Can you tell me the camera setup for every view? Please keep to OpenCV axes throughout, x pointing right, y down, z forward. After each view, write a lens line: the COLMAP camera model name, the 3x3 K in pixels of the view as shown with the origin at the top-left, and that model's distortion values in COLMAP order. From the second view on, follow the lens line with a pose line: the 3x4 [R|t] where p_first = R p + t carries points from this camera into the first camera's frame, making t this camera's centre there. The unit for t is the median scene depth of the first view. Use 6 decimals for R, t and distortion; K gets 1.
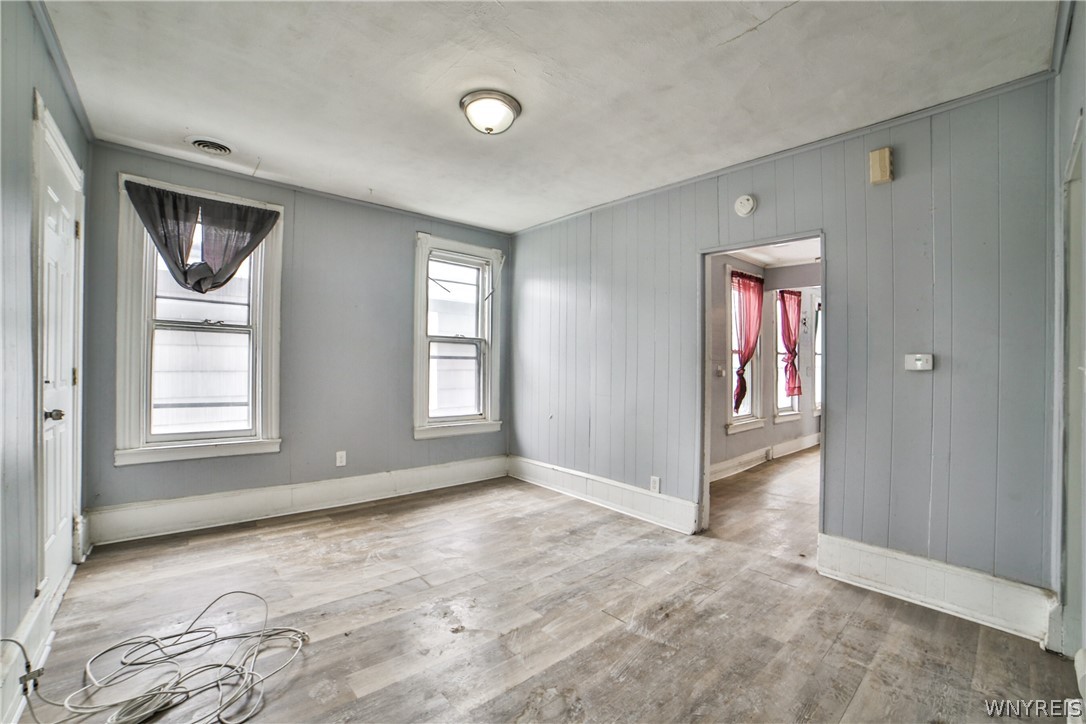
lens RADIAL K [[448.8, 0, 540.6], [0, 448.8, 368.2], [0, 0, 1]] dist [-0.001505, 0.000112]
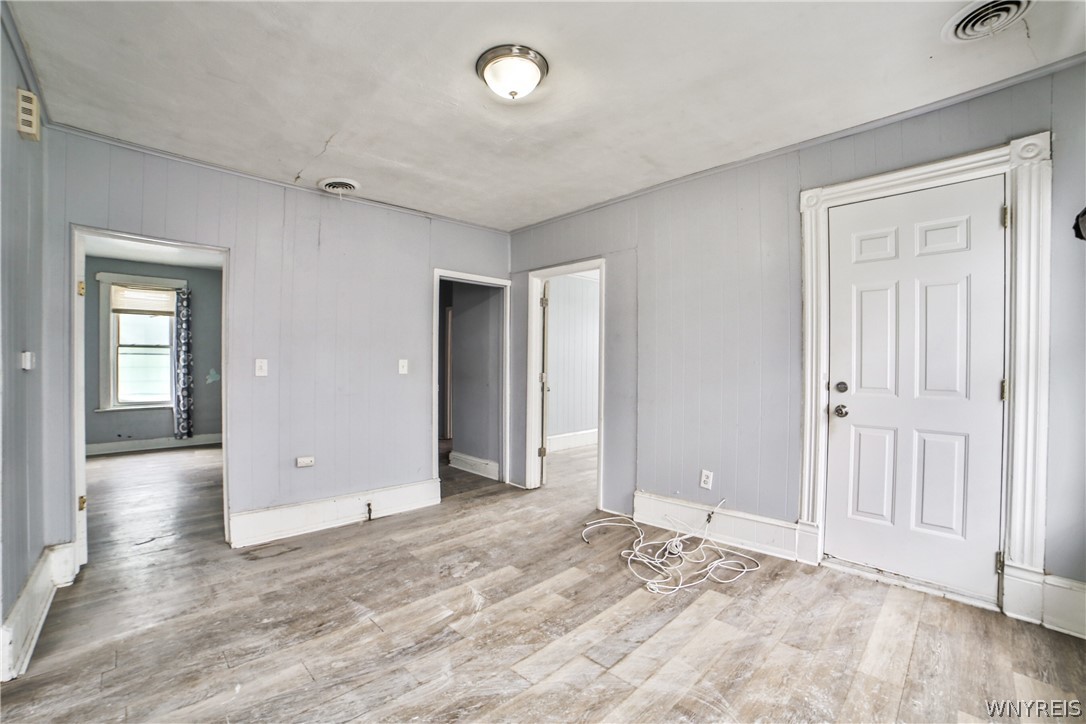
lens RADIAL K [[448.8, 0, 540.6], [0, 448.8, 368.2], [0, 0, 1]] dist [-0.001505, 0.000112]
pose [[-0.998510, -0.003766, -0.054436, -0.143410], [-0.004307, 0.999942, 0.009825, -0.022007], [0.054395, 0.010044, -0.998469, 2.015755]]
